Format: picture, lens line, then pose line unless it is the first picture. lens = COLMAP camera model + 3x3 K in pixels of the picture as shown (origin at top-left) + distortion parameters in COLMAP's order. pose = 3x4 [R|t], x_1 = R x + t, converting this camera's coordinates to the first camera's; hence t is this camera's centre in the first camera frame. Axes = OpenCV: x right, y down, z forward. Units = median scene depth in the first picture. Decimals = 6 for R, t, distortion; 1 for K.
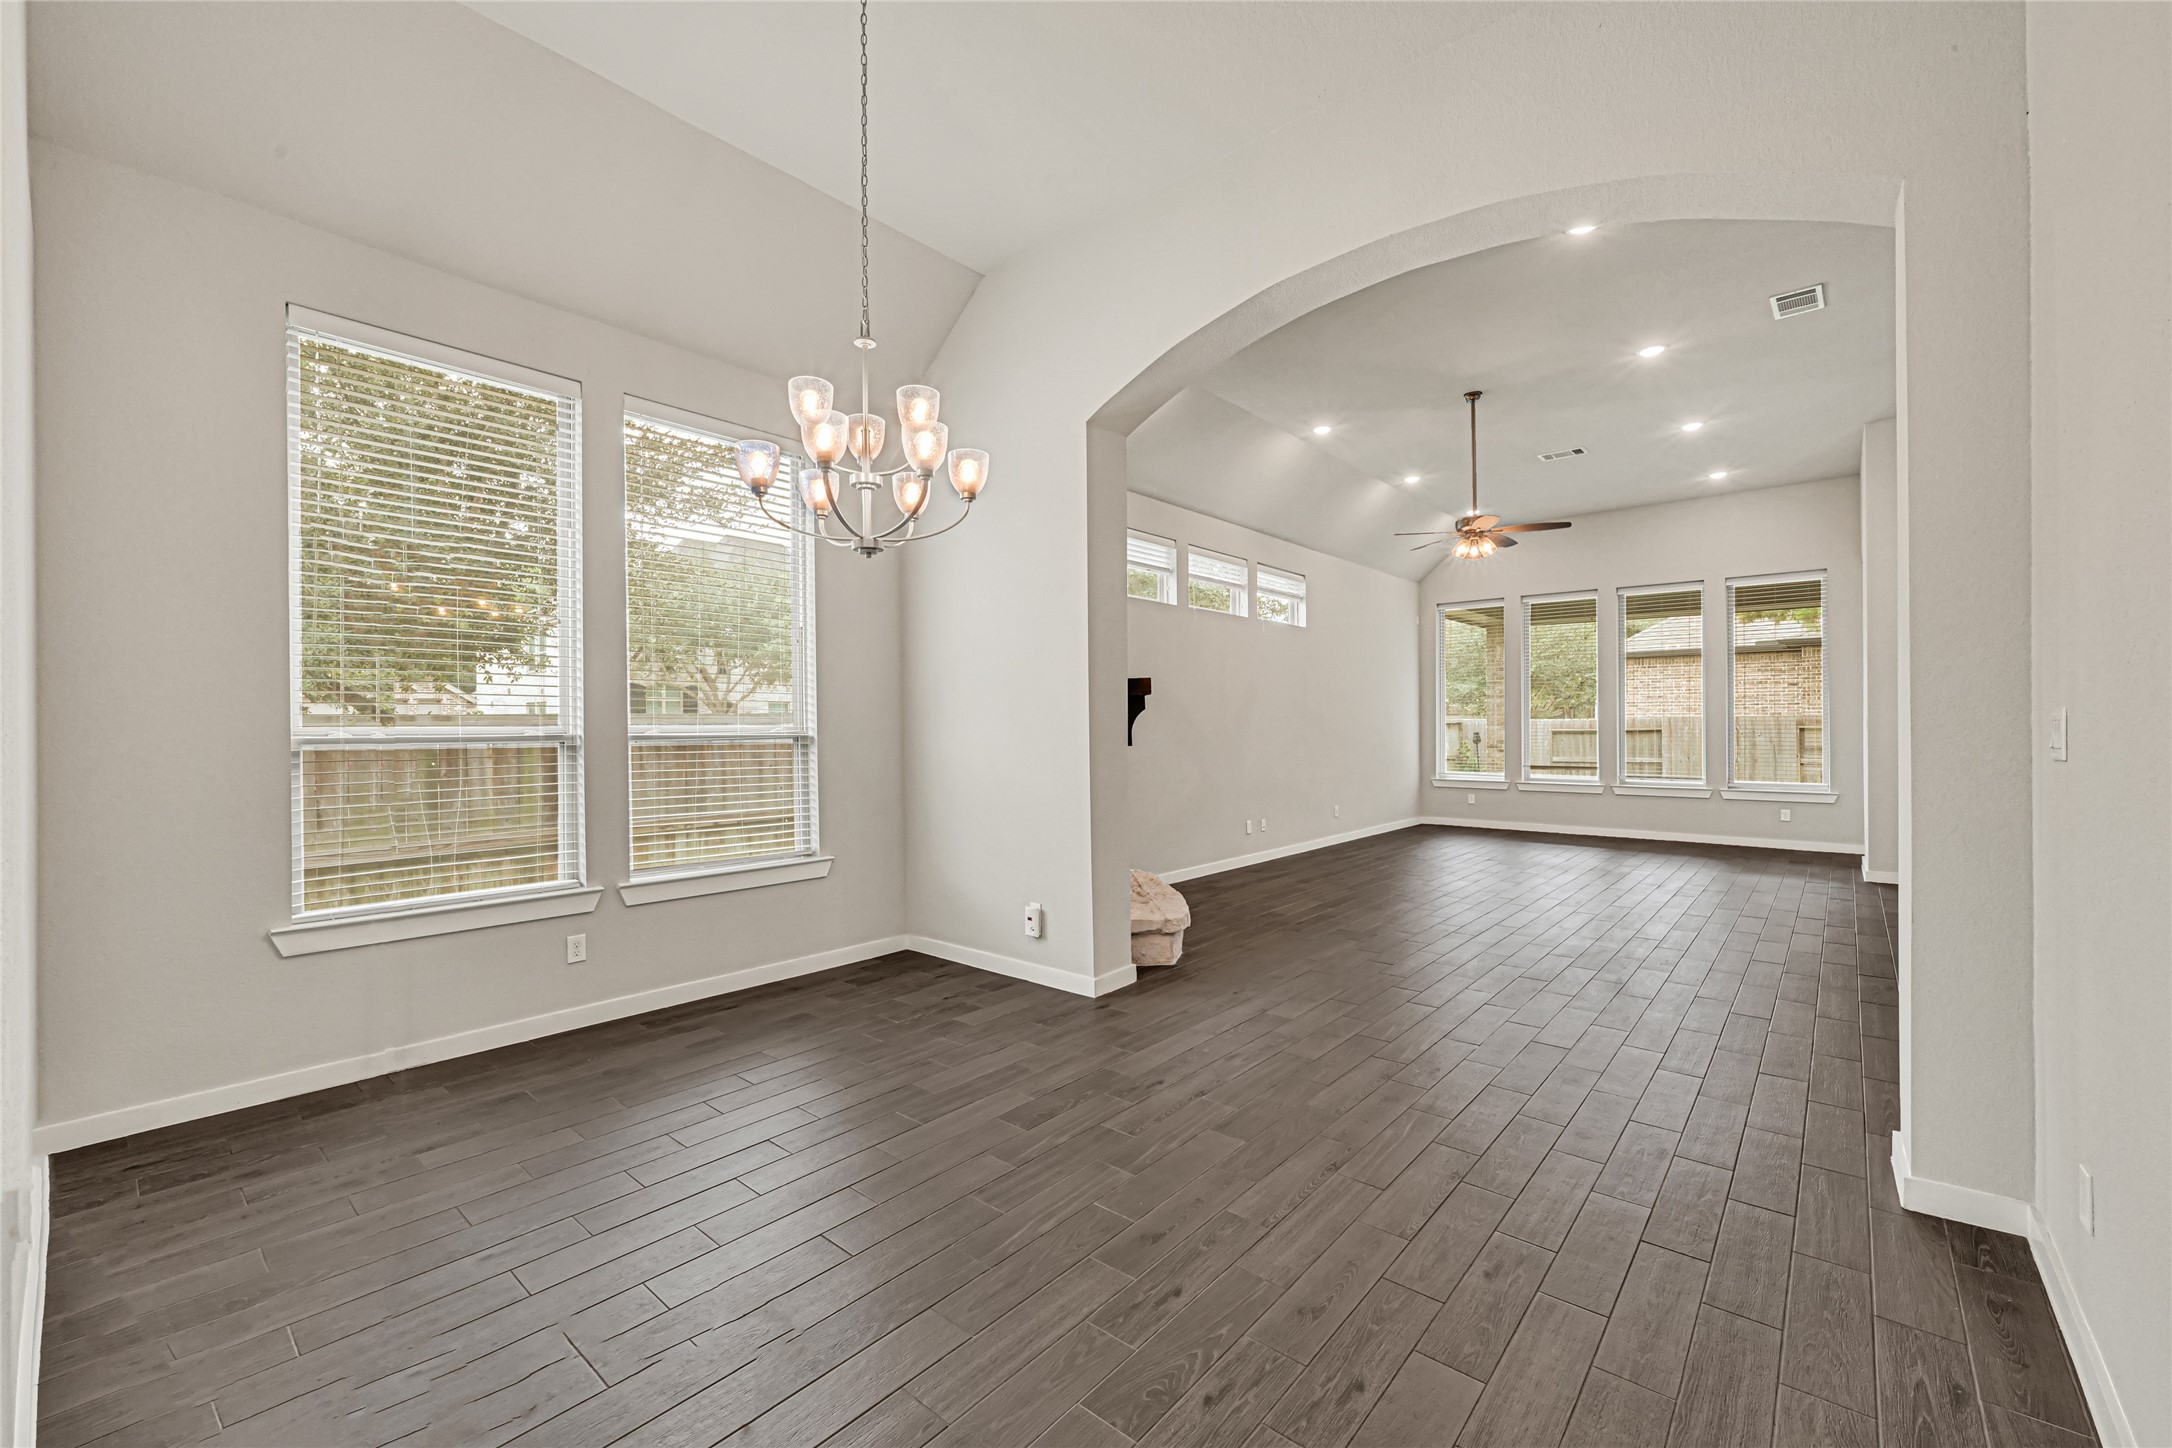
lens RADIAL K [[871.0, 0, 1088.8], [0, 871.0, 723.6], [0, 0, 1]] dist [-0.001549, -0.000608]
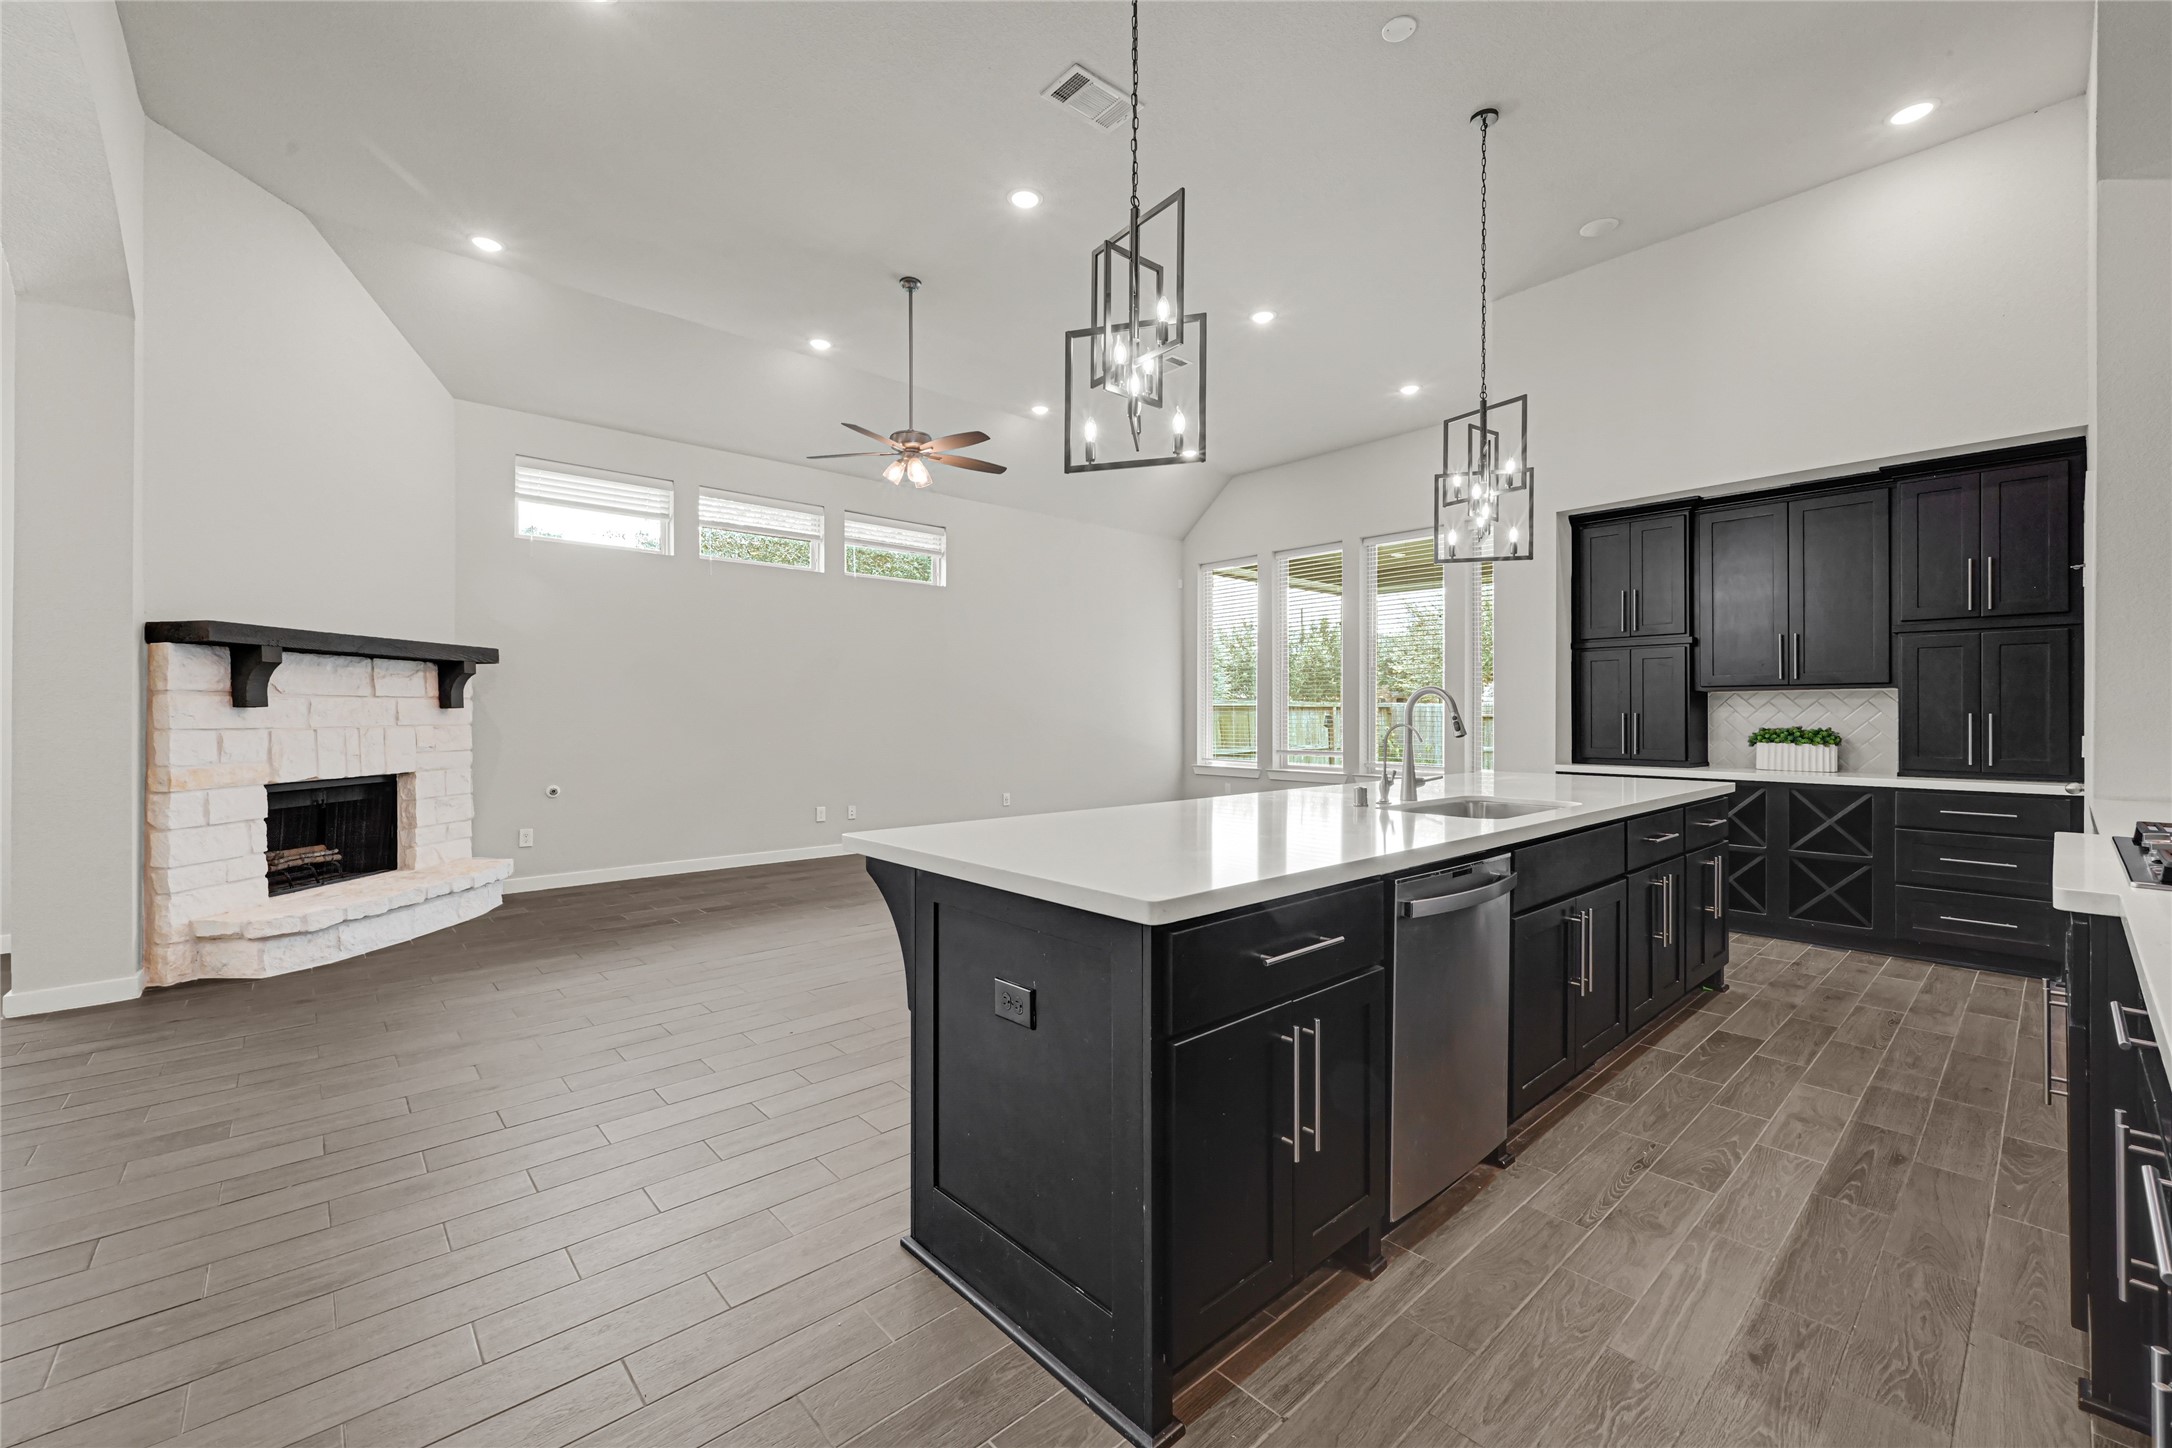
lens RADIAL K [[871.0, 0, 1079.9], [0, 871.0, 714.5], [0, 0, 1]] dist [-0.001549, -0.000608]
pose [[0.992253, 0.004879, -0.124137, 0.469981], [-0.004620, 0.999987, 0.002376, 0.013683], [0.124147, -0.001784, 0.992262, 0.146471]]
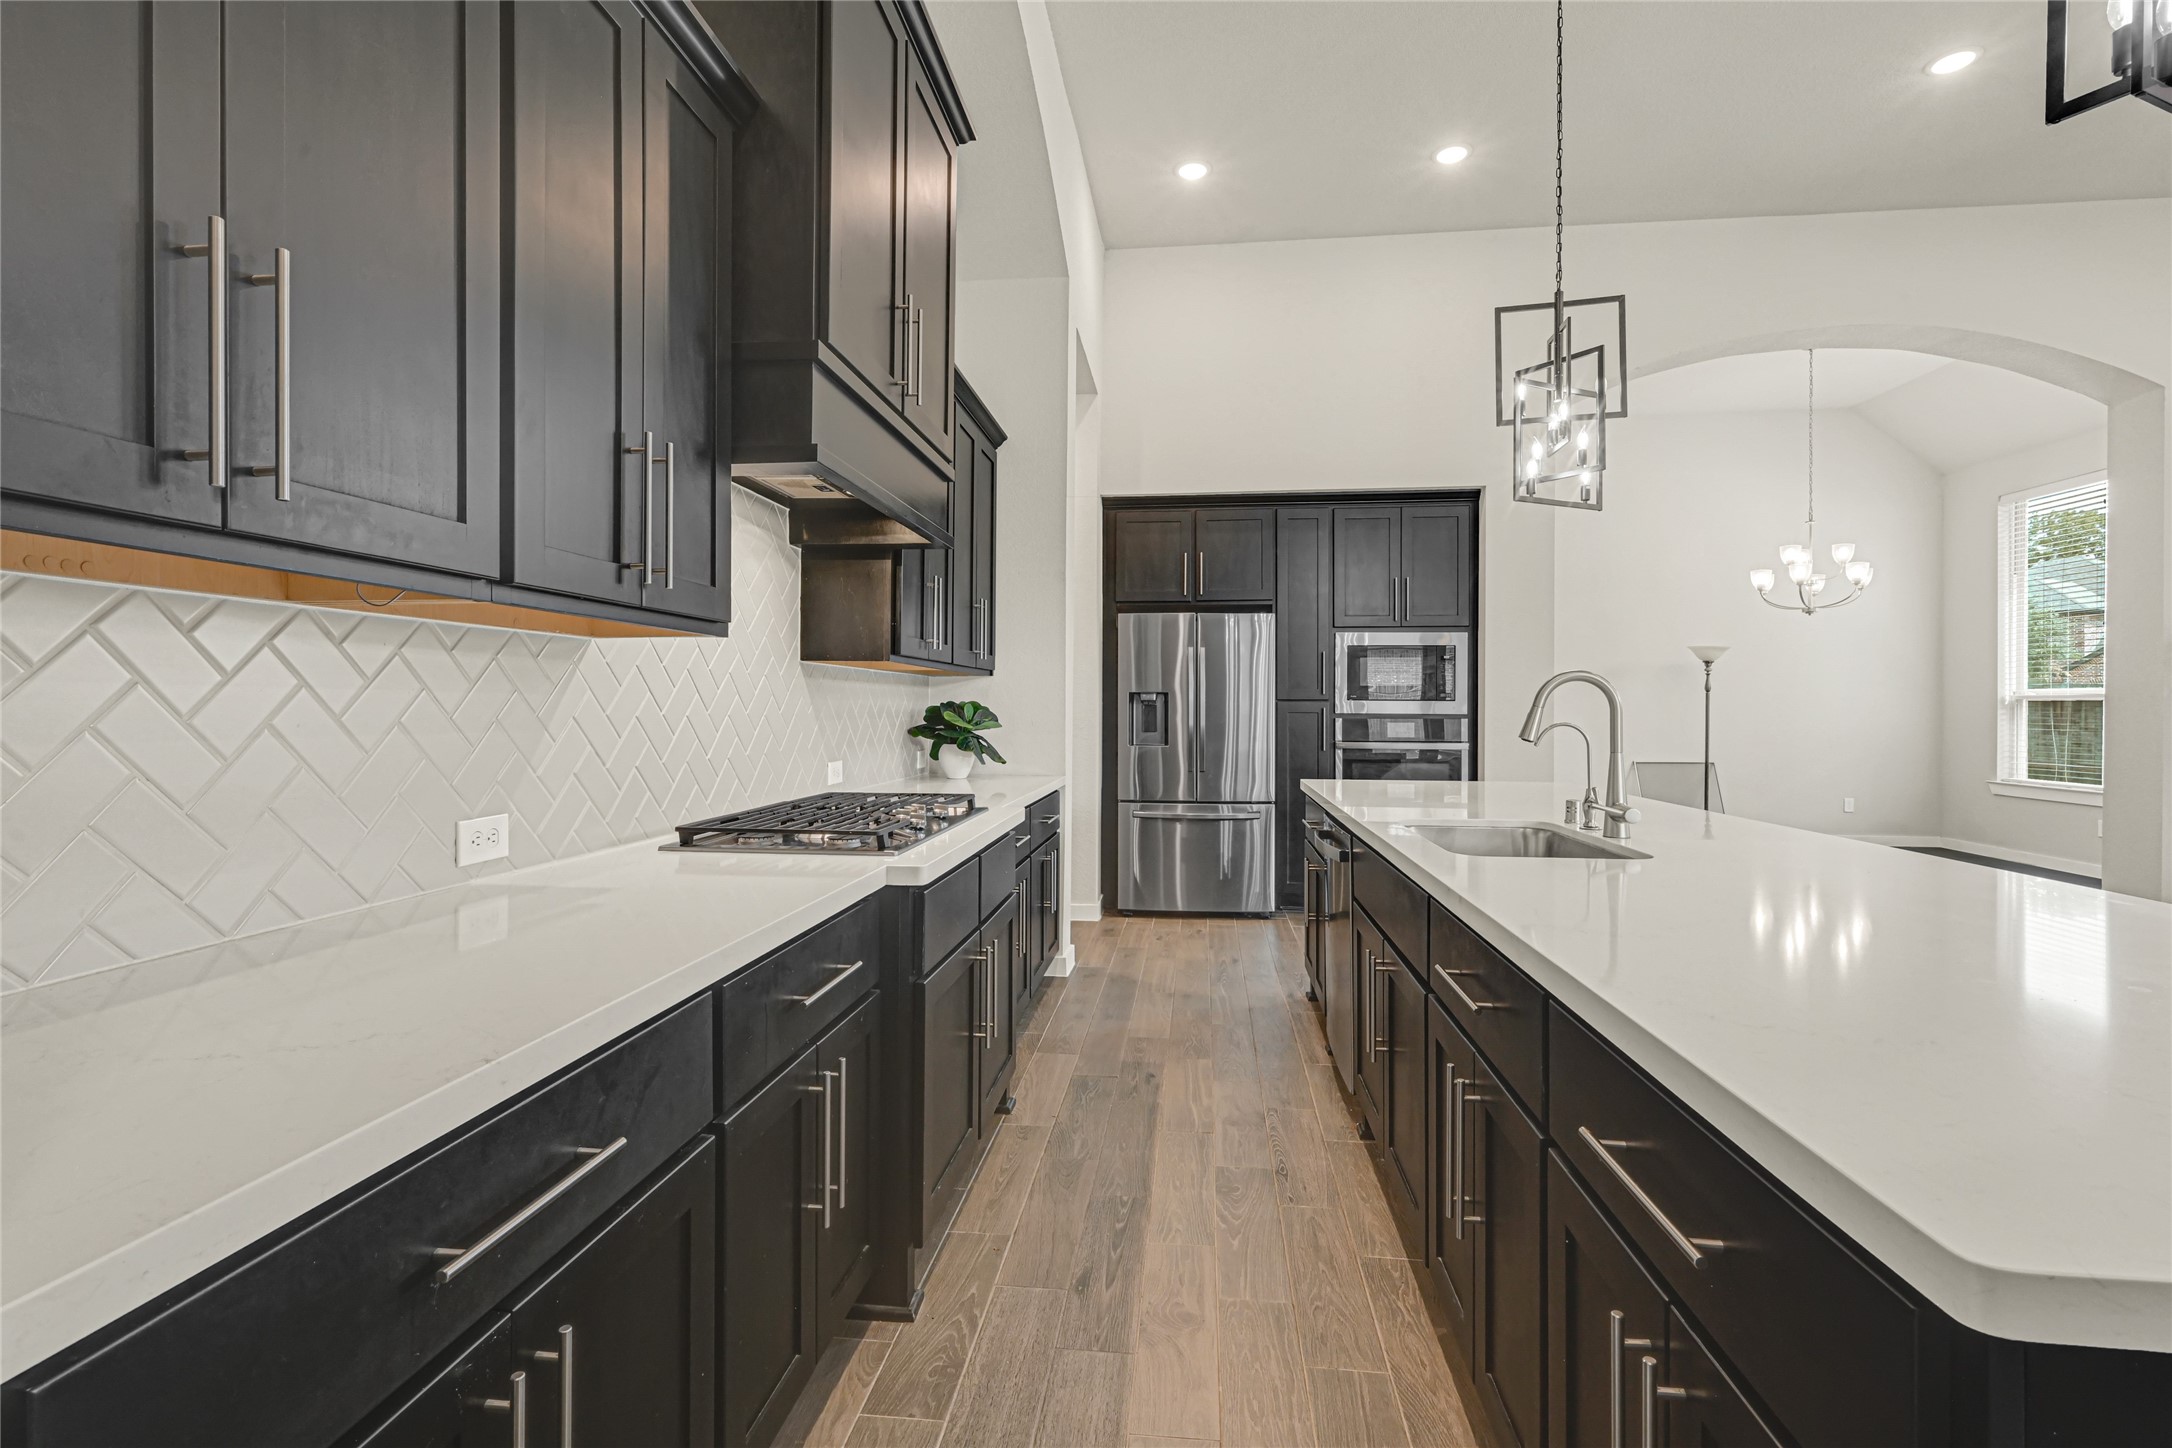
lens RADIAL K [[1015.2, 0, 1088.1], [0, 1015.2, 709.8], [0, 0, 1]] dist [0.000194, 0.000062]
pose [[-0.820346, 0.003460, -0.571856, 0.781758], [0.003430, 0.999993, 0.001130, 0.013851], [0.571857, -0.001034, -0.820353, 0.582907]]
